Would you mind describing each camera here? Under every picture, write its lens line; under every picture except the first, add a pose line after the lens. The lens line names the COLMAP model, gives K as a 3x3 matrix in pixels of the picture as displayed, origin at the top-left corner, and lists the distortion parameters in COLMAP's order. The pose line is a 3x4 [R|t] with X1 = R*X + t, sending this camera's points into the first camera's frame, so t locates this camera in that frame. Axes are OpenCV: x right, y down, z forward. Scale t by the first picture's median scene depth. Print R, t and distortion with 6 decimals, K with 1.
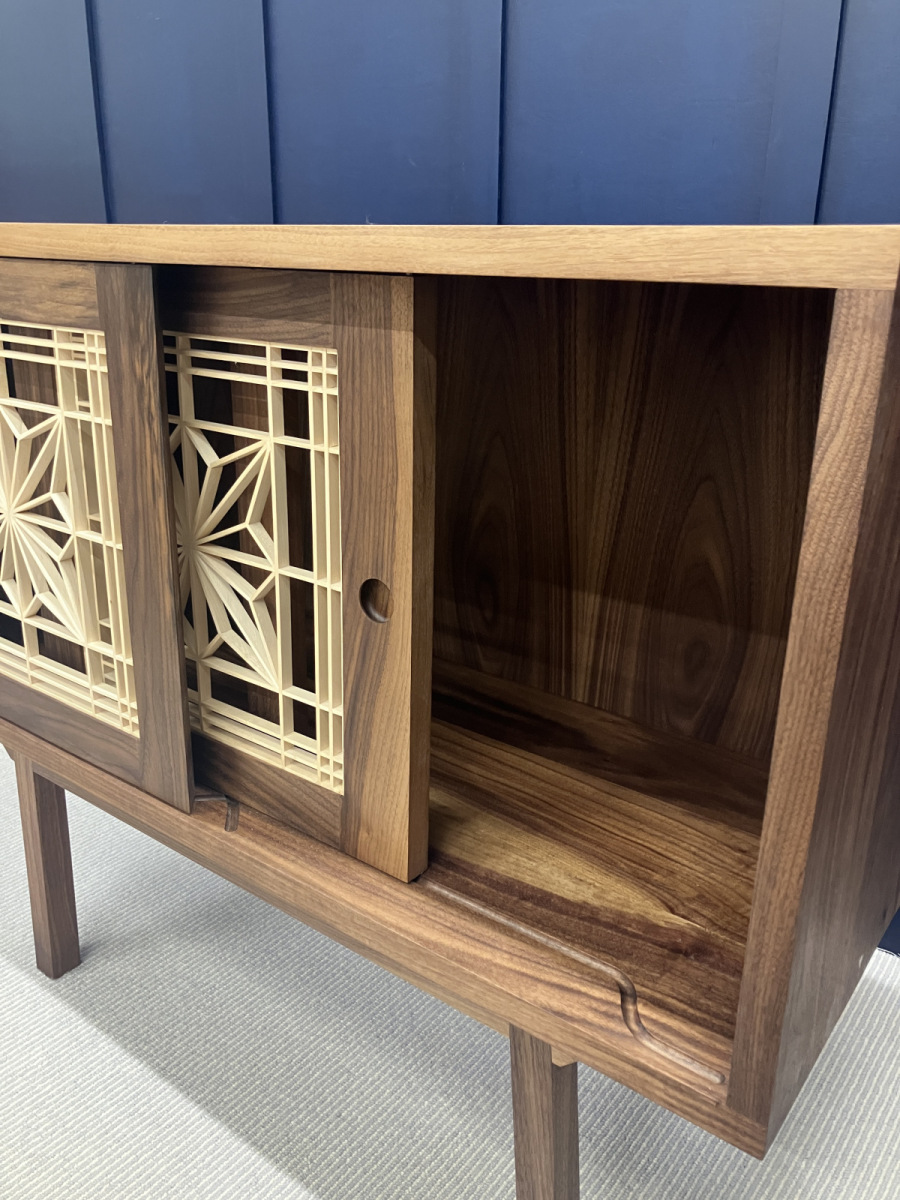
lens RADIAL K [[1000.0, 0, 462.6], [0, 1000.0, 590.5], [0, 0, 1]] dist [-0.010336, 0.023107]
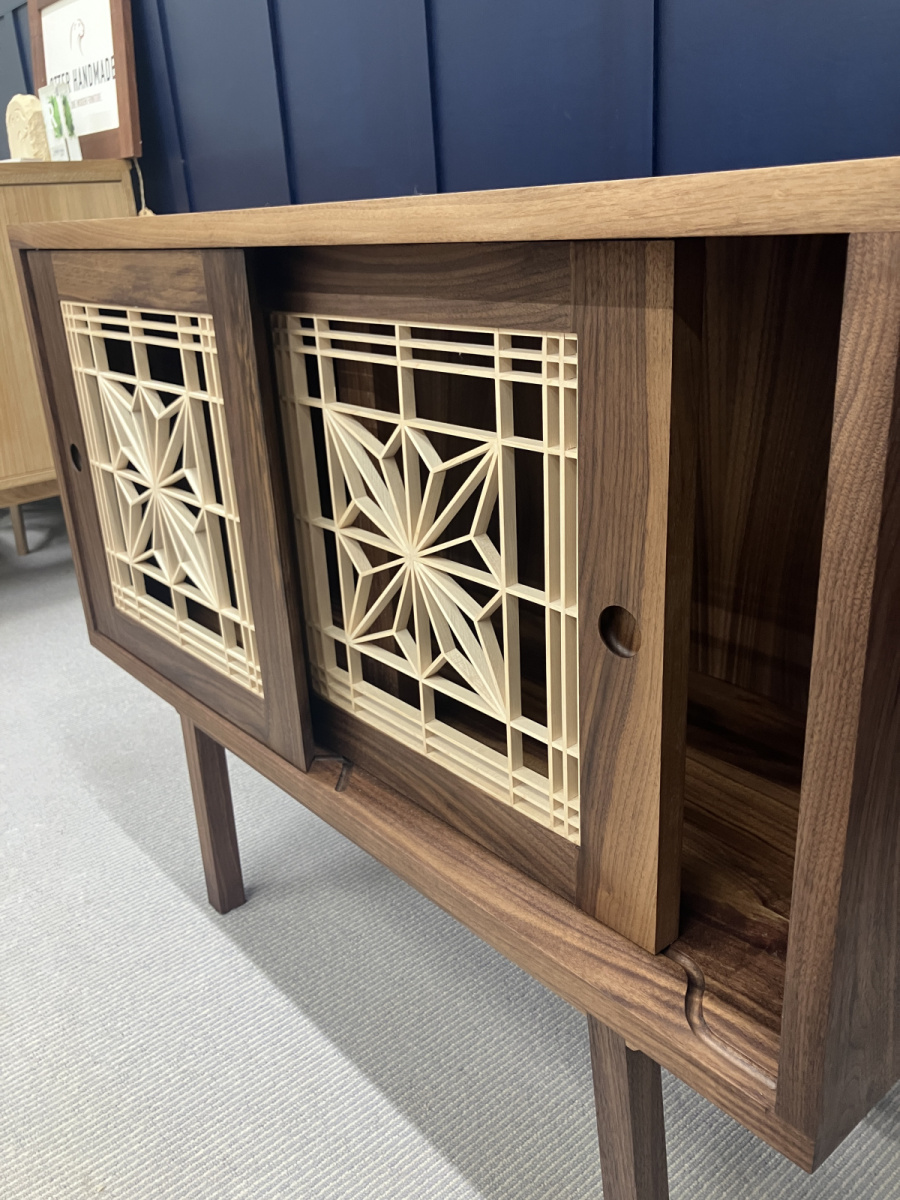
lens RADIAL K [[1004.5, 0, 450.0], [0, 1004.5, 600.0], [0, 0, 1]] dist [-0.004834, -0.002184]
pose [[0.970650, 0.013761, -0.240101, 0.139303], [-0.002088, 0.998806, 0.048803, -0.011432], [0.240486, -0.046869, 0.969520, 0.021107]]
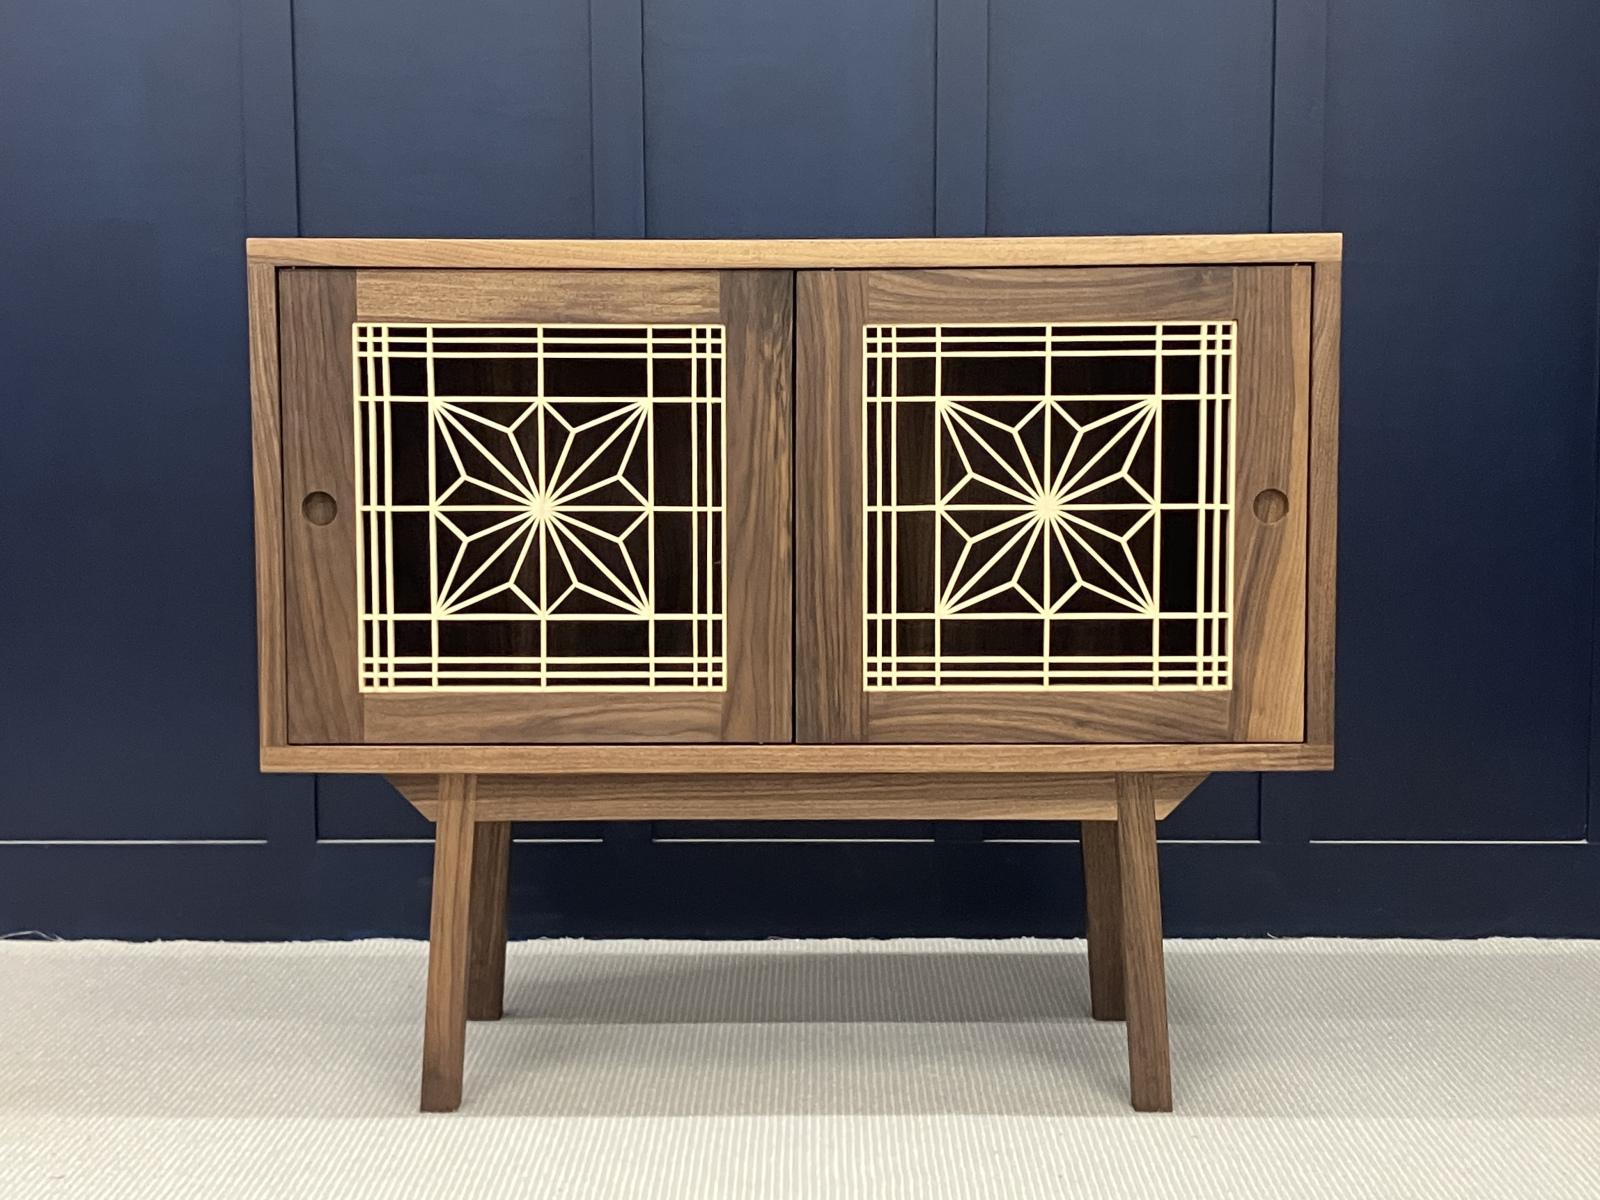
lens RADIAL K [[2300.2, 0, 800.0], [0, 2300.2, 600.0], [0, 0, 1]] dist [0.225997, -0.772707]
pose [[0.800150, -0.085956, 0.593608, -1.960928], [0.214720, 0.965139, -0.149676, 0.502735], [-0.560049, 0.247223, 0.790712, -1.187680]]
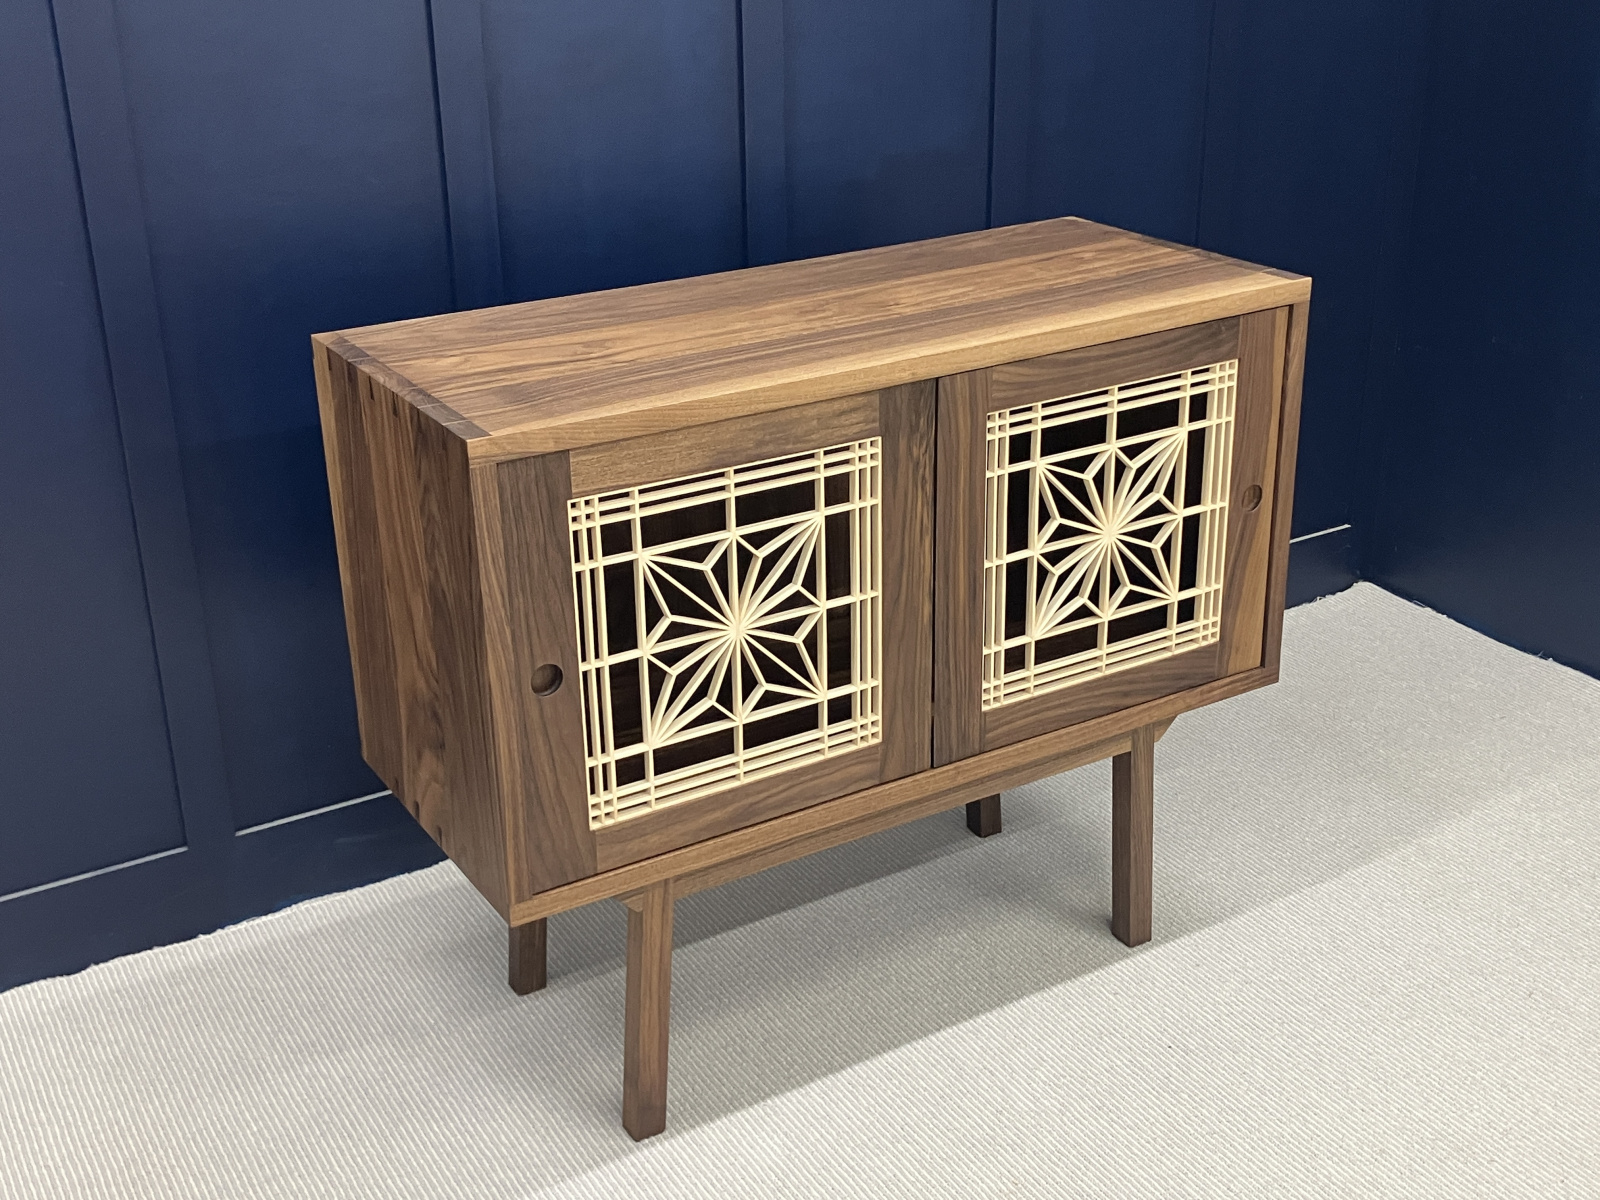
lens RADIAL K [[1907.3, 0, 800.0], [0, 1907.3, 600.0], [0, 0, 1]] dist [0.180577, -0.669832]
pose [[0.377747, -0.393346, 0.838204, -2.556643], [0.324484, 0.904104, 0.278039, -0.786115], [-0.867189, 0.166955, 0.469158, -0.053117]]
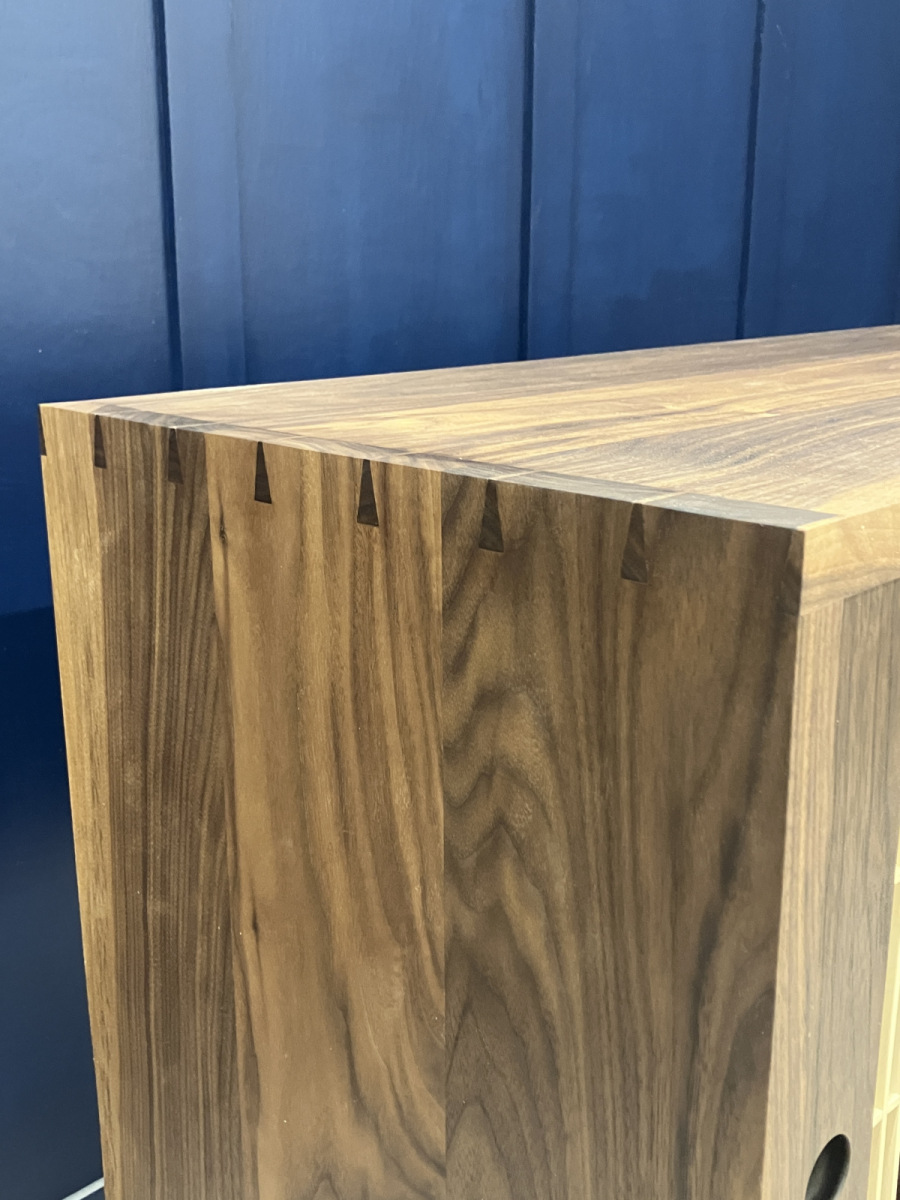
lens RADIAL K [[1281.1, 0, 450.0], [0, 1281.1, 600.0], [0, 0, 1]] dist [0.113930, -0.304075]
pose [[0.138193, -0.288218, 0.947541, -1.271262], [0.323831, 0.917283, 0.231786, -0.592002], [-0.935968, 0.274812, 0.220096, 1.285429]]
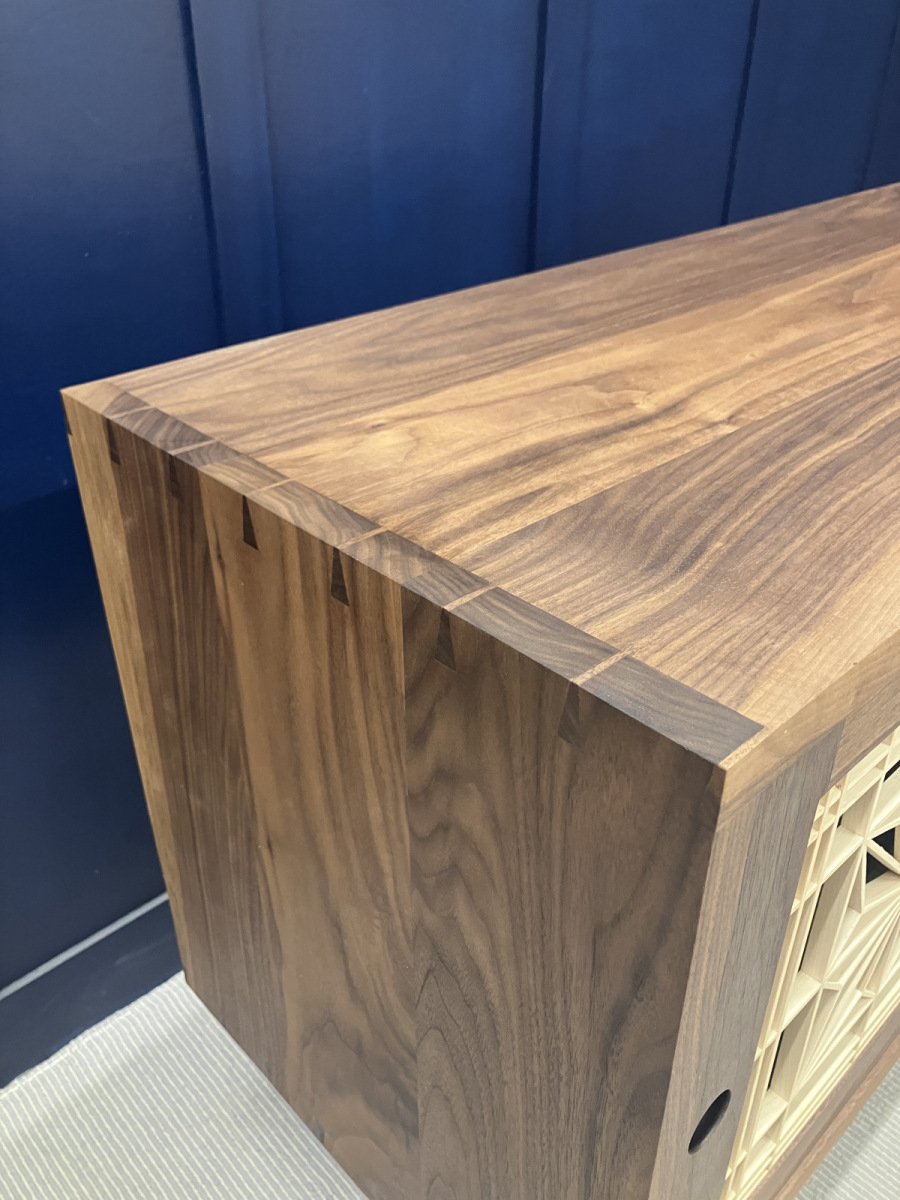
lens RADIAL K [[998.9, 0, 469.8], [0, 998.9, 600.7], [0, 0, 1]] dist [0.009607, -0.000981]
pose [[0.161279, -0.540753, 0.825576, -1.096571], [0.311786, 0.821602, 0.477242, -0.724465], [-0.936365, 0.180434, 0.301106, 1.227252]]
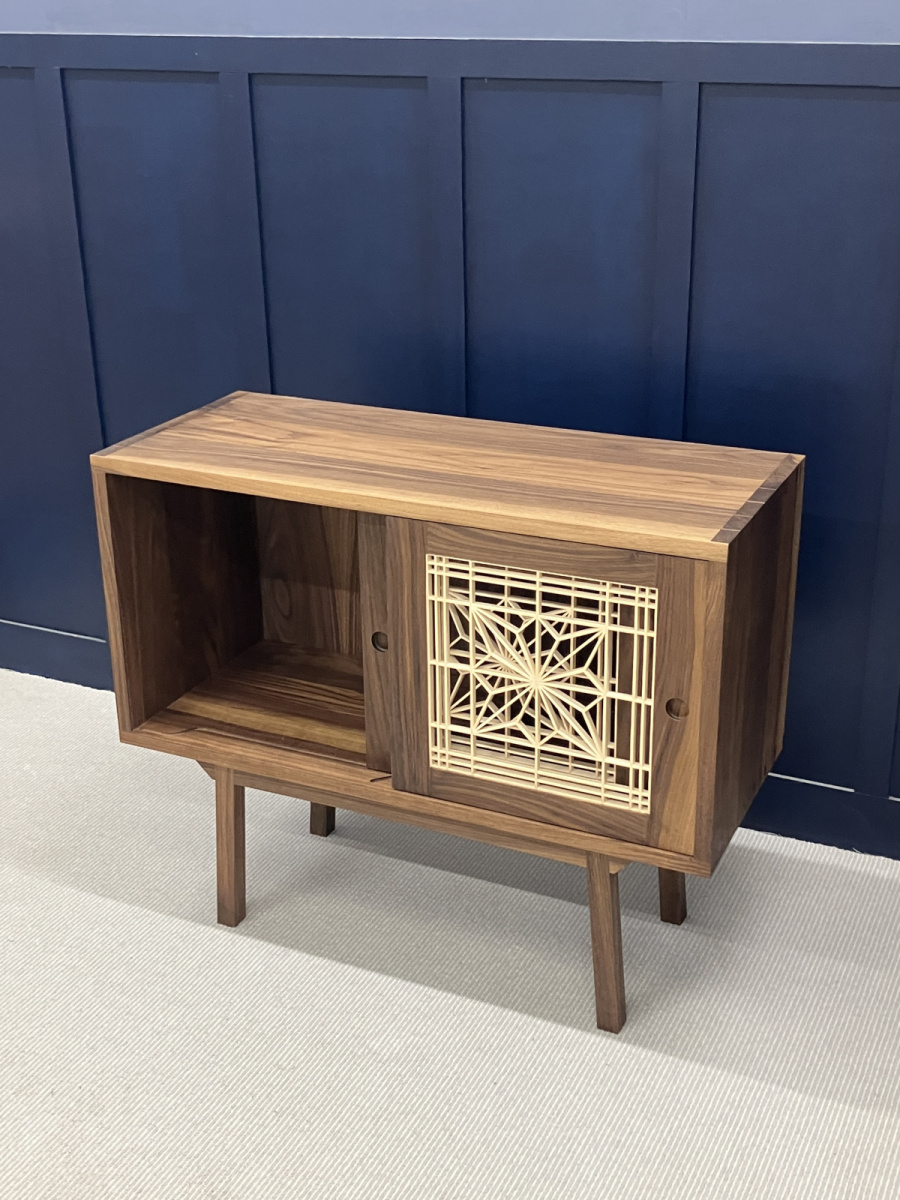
lens RADIAL K [[1511.3, 0, 473.1], [0, 1511.3, 595.7], [0, 0, 1]] dist [0.201585, -0.637788]
pose [[0.975631, -0.111375, 0.189052, -0.668876], [0.098923, 0.992332, 0.074102, -0.339115], [-0.195855, -0.053594, 0.979167, -1.870670]]
